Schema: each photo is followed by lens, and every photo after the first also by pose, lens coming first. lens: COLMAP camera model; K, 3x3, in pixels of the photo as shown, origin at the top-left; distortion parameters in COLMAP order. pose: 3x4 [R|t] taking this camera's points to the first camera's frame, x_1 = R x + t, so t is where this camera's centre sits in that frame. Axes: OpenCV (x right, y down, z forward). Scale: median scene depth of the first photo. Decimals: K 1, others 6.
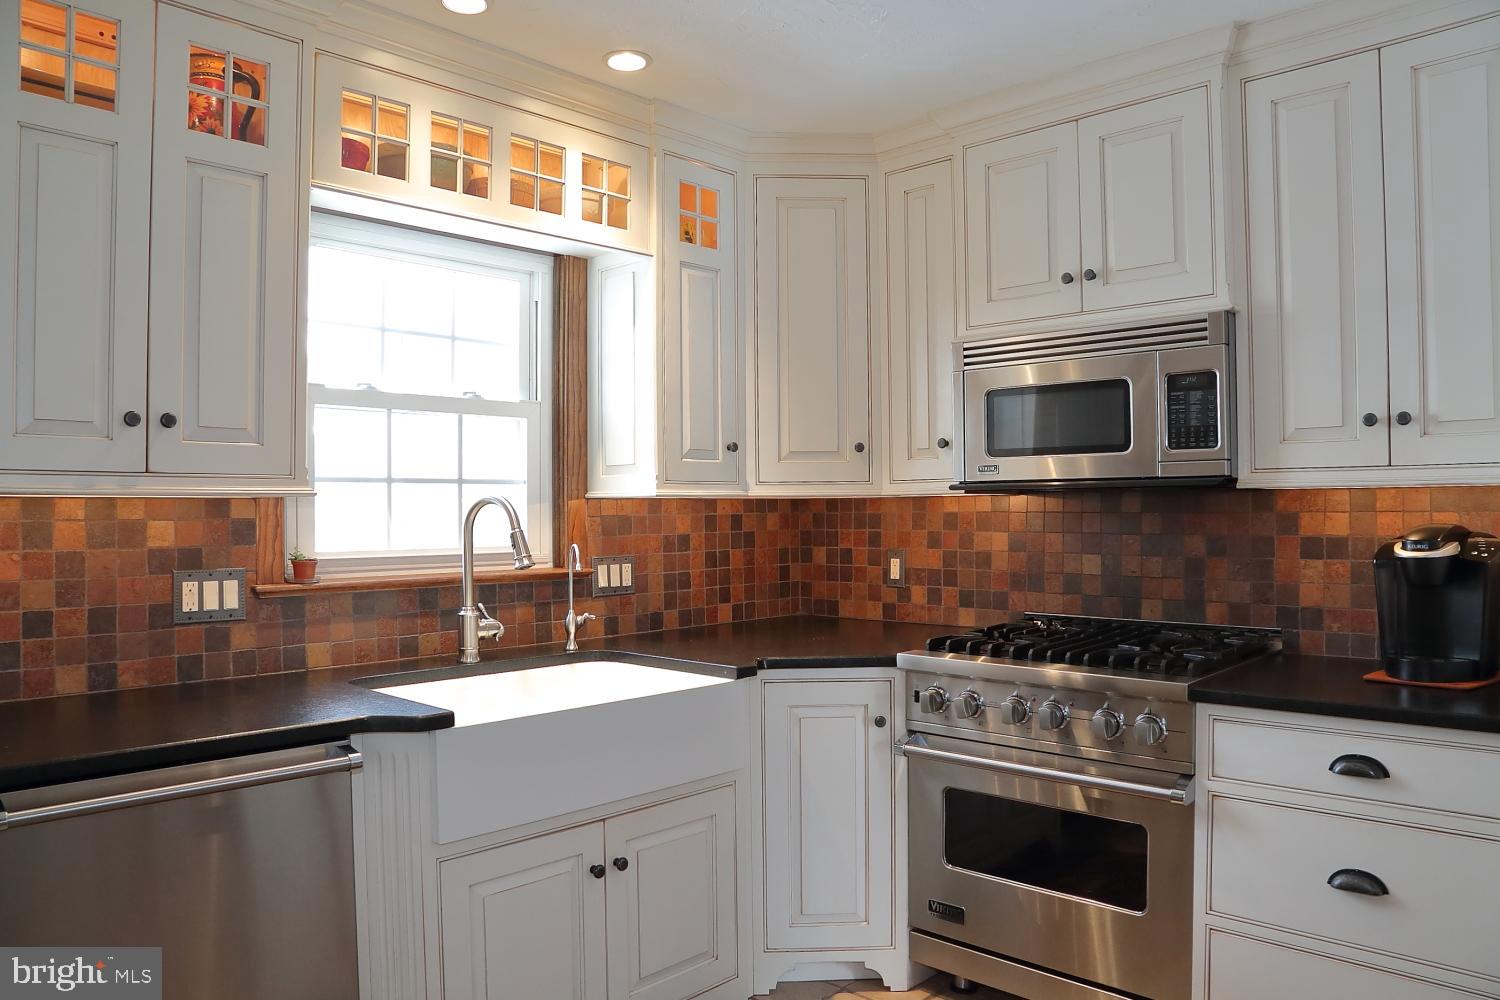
lens RADIAL K [[1049.2, 0, 749.1], [0, 1049.2, 506.2], [0, 0, 1]] dist [-0.127266, 0.071103]
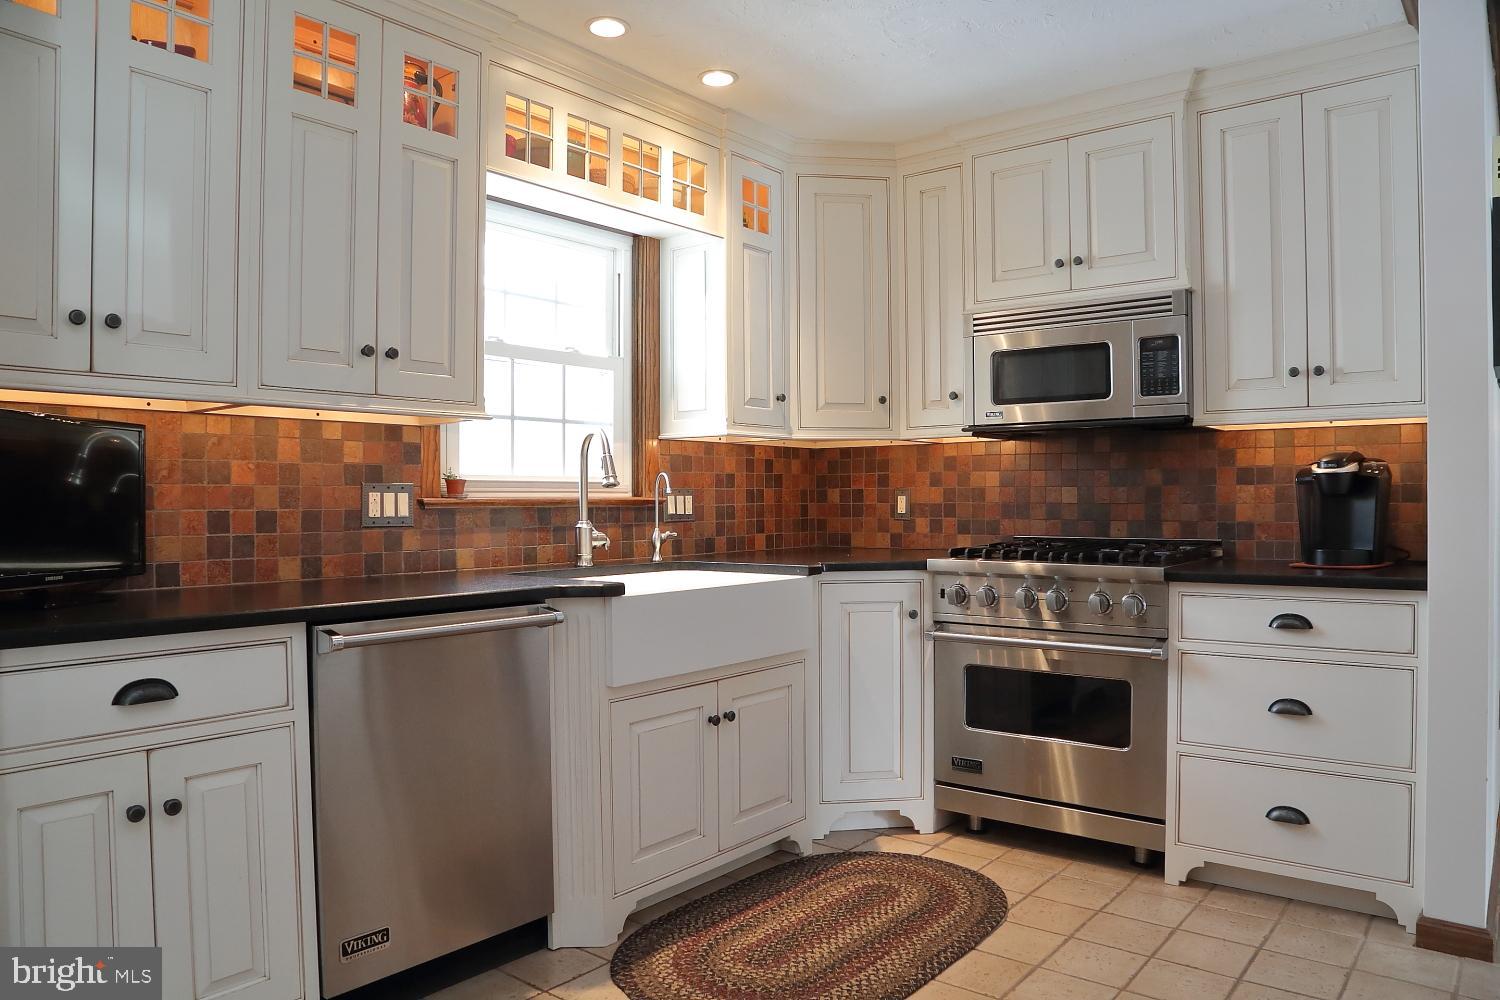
lens RADIAL K [[1020.6, 0, 747.6], [0, 1020.6, 507.7], [0, 0, 1]] dist [-0.125965, 0.067812]
pose [[0.996503, 0.001228, 0.083554, -0.176965], [-0.002097, 0.999945, 0.010317, 0.067830], [-0.083537, -0.010456, 0.996450, -0.199854]]
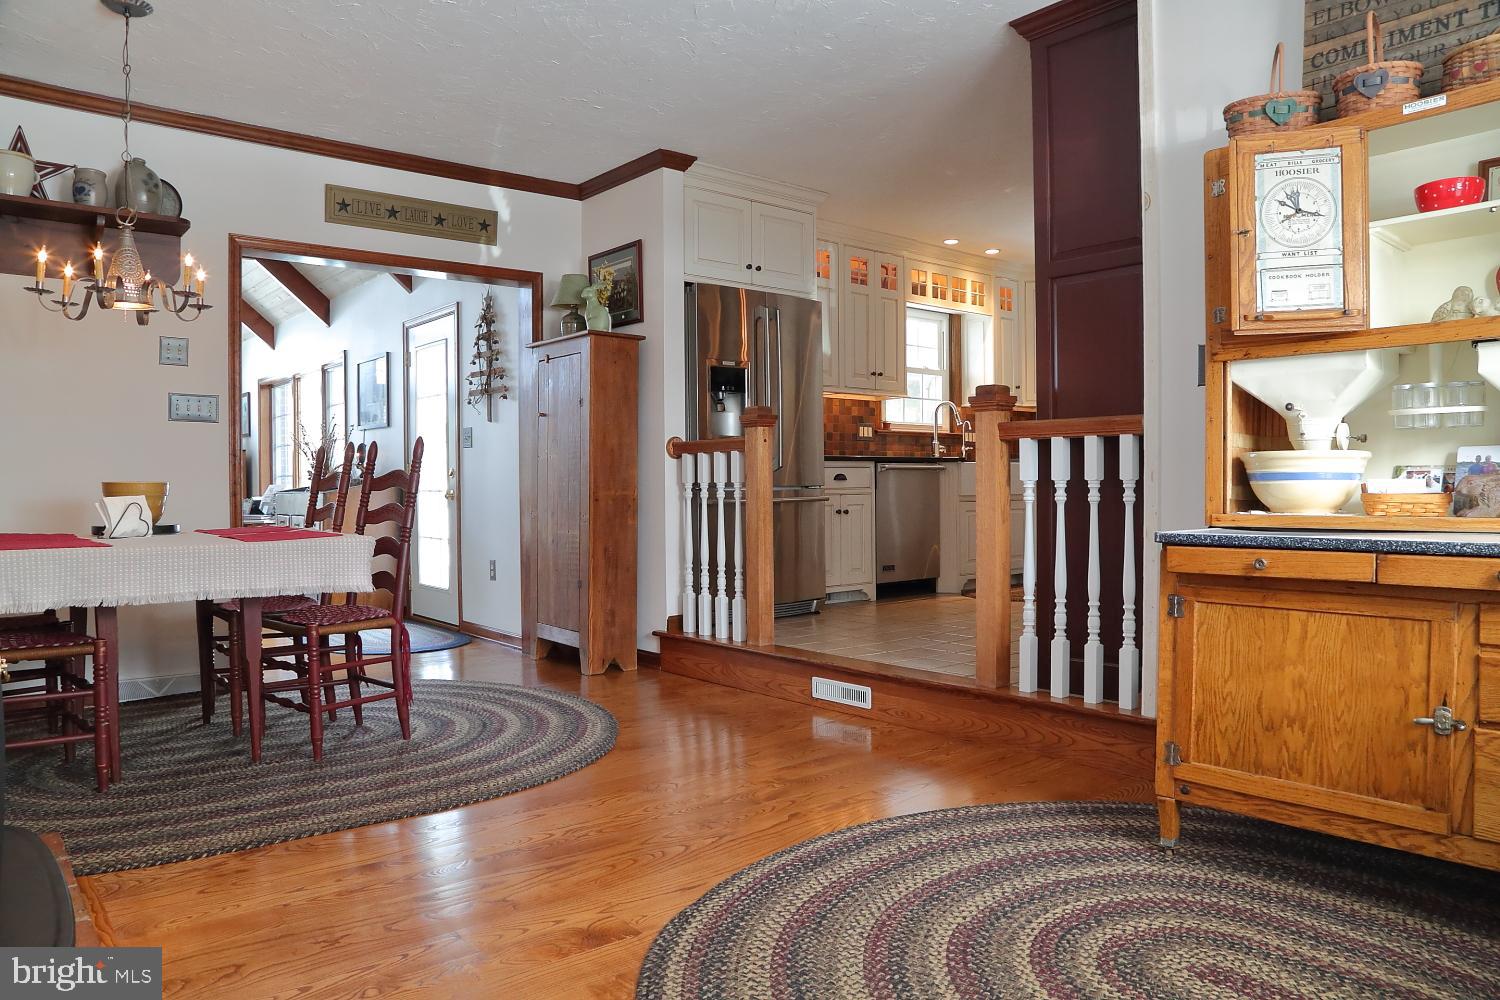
lens RADIAL K [[1020.6, 0, 747.6], [0, 1020.6, 507.7], [0, 0, 1]] dist [-0.125965, 0.067812]
pose [[0.993580, 0.001669, -0.113119, -0.465593], [0.001532, 0.999601, 0.028207, 0.200405], [0.113121, -0.028199, 0.993181, -1.849156]]
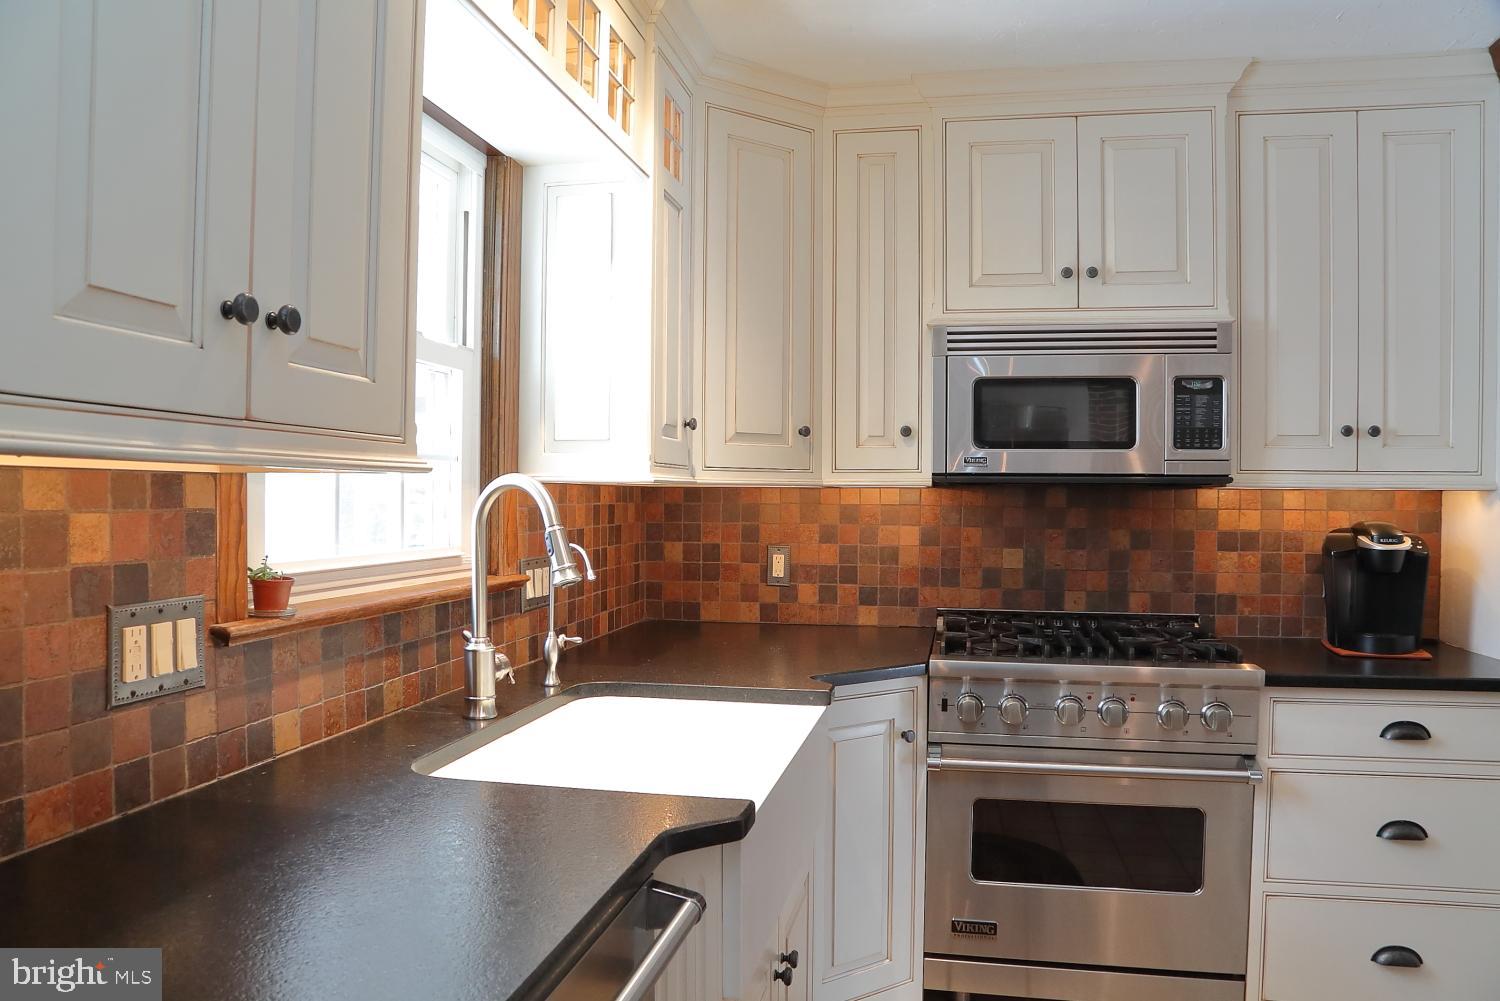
lens RADIAL K [[1038.3, 0, 748.3], [0, 1038.3, 510.1], [0, 0, 1]] dist [-0.126331, 0.069720]
pose [[0.847506, 0.006460, 0.530746, -0.476643], [-0.014993, 0.999818, 0.011772, 0.001506], [-0.530574, -0.017935, 0.847449, 0.325009]]
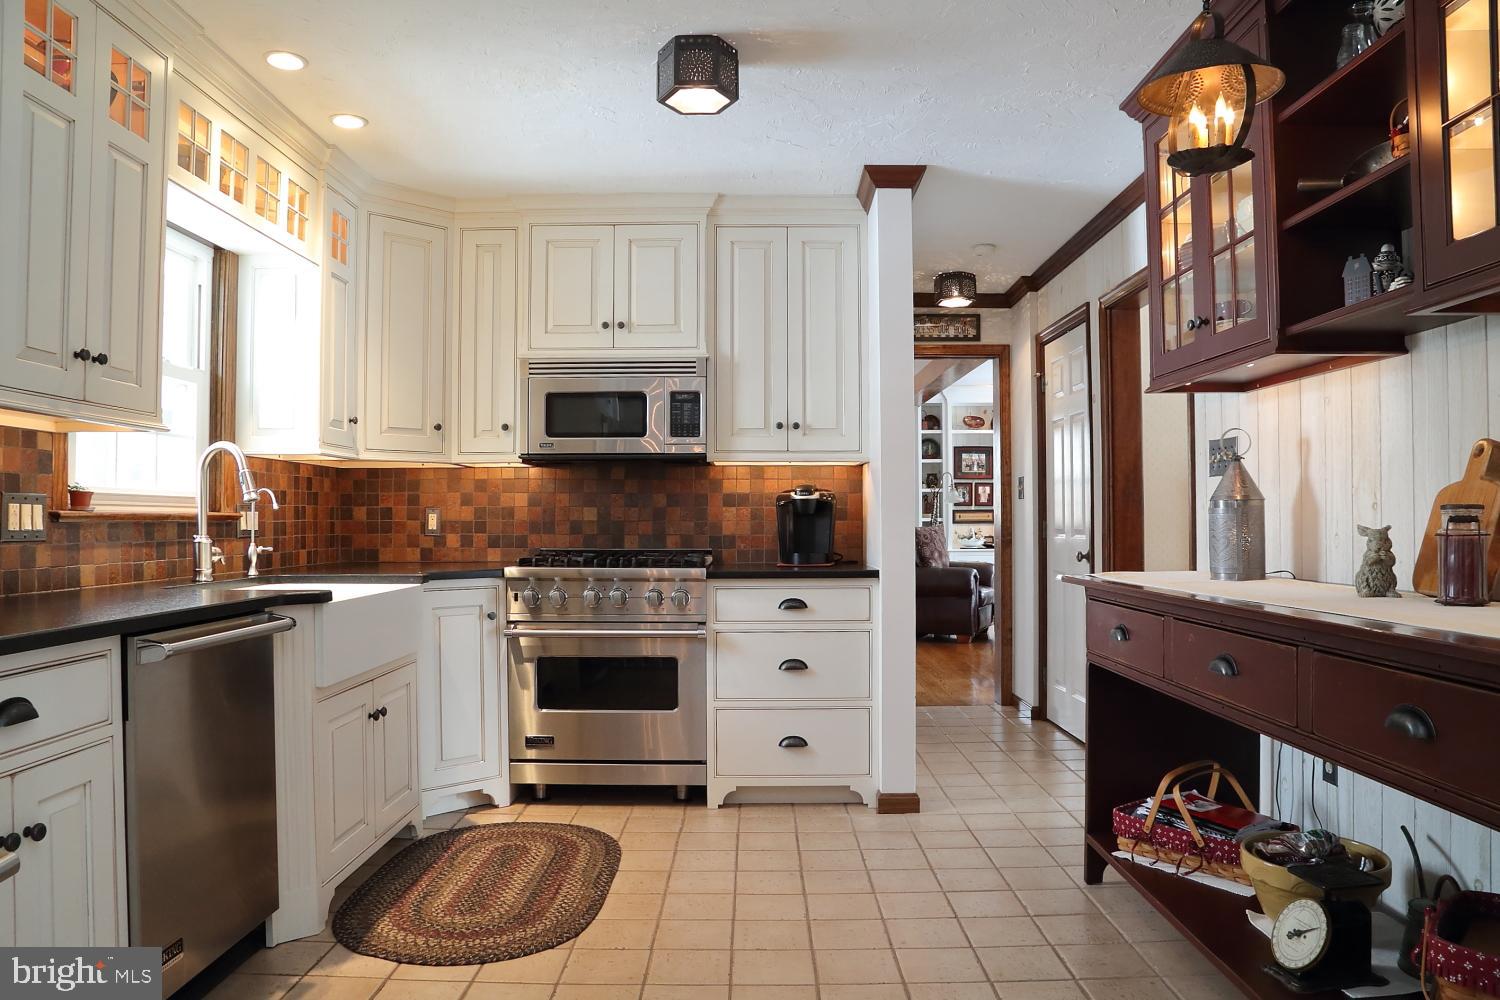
lens RADIAL K [[1038.3, 0, 748.3], [0, 1038.3, 509.6], [0, 0, 1]] dist [-0.126331, 0.069720]
pose [[0.724280, 0.013193, 0.689379, -0.610246], [-0.005889, 0.999899, -0.012948, 0.077285], [-0.689480, 0.005318, 0.724285, -0.279645]]
